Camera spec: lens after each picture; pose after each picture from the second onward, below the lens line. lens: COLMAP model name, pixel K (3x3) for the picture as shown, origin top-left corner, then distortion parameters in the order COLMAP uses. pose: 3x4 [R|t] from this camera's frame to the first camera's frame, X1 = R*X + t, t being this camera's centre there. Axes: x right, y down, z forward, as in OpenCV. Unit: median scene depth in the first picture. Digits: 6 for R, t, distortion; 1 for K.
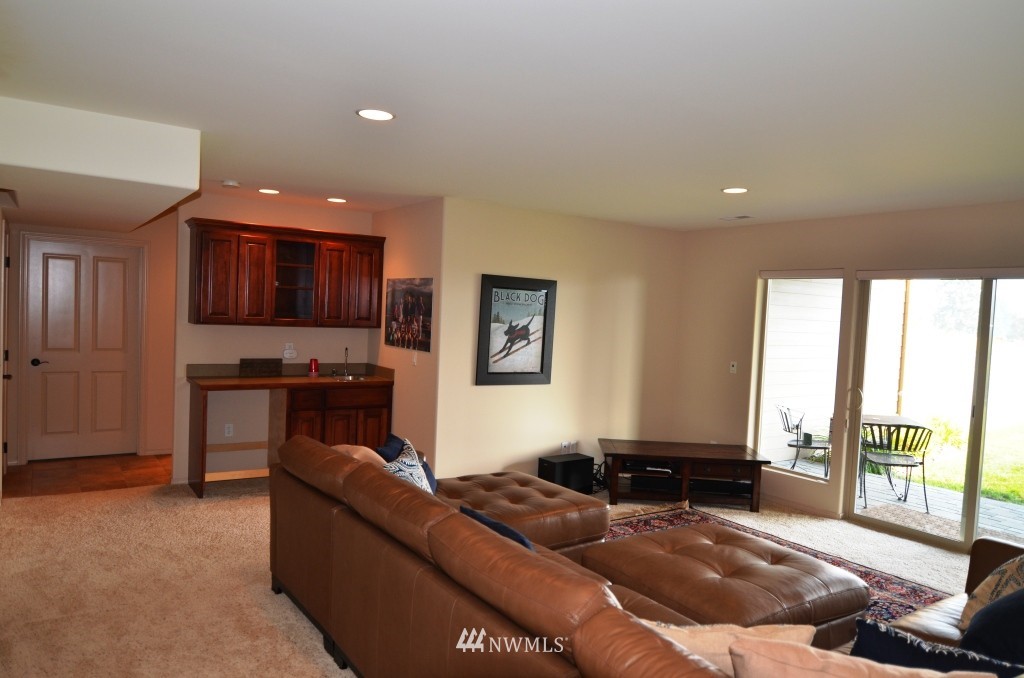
lens RADIAL K [[677.2, 0, 512.0], [0, 677.2, 339.0], [0, 0, 1]] dist [0.024873, -0.029254]
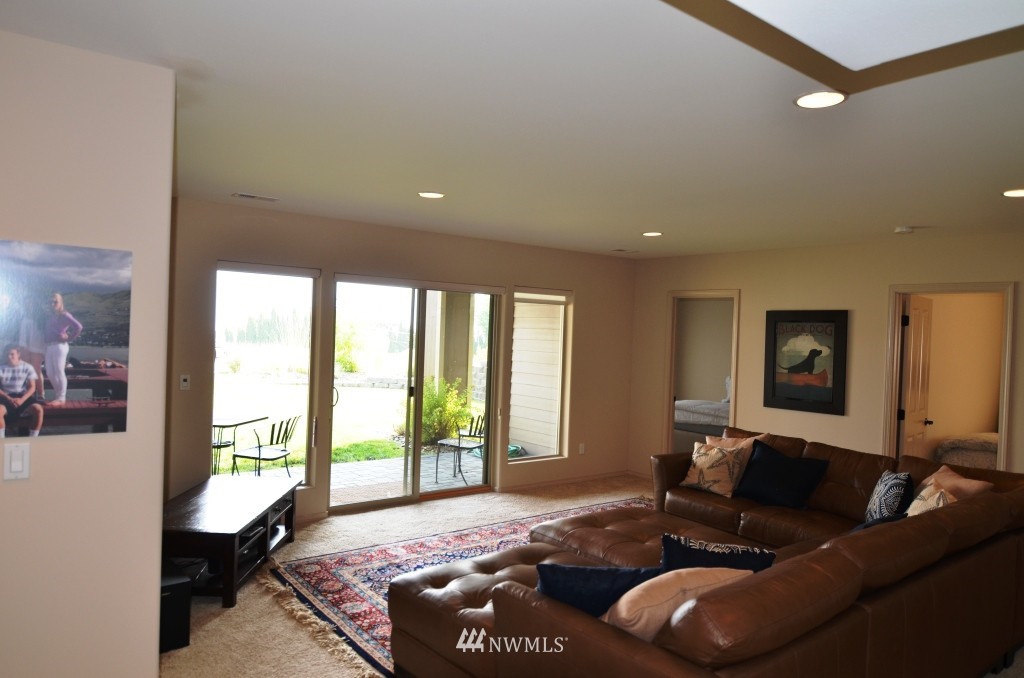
lens RADIAL K [[677.2, 0, 512.0], [0, 677.2, 339.0], [0, 0, 1]] dist [0.024873, -0.029254]
pose [[-0.041622, -0.059134, 0.997382, -0.542852], [0.005895, 0.998215, 0.059429, -0.060130], [-0.999116, 0.008353, -0.041199, 0.786017]]
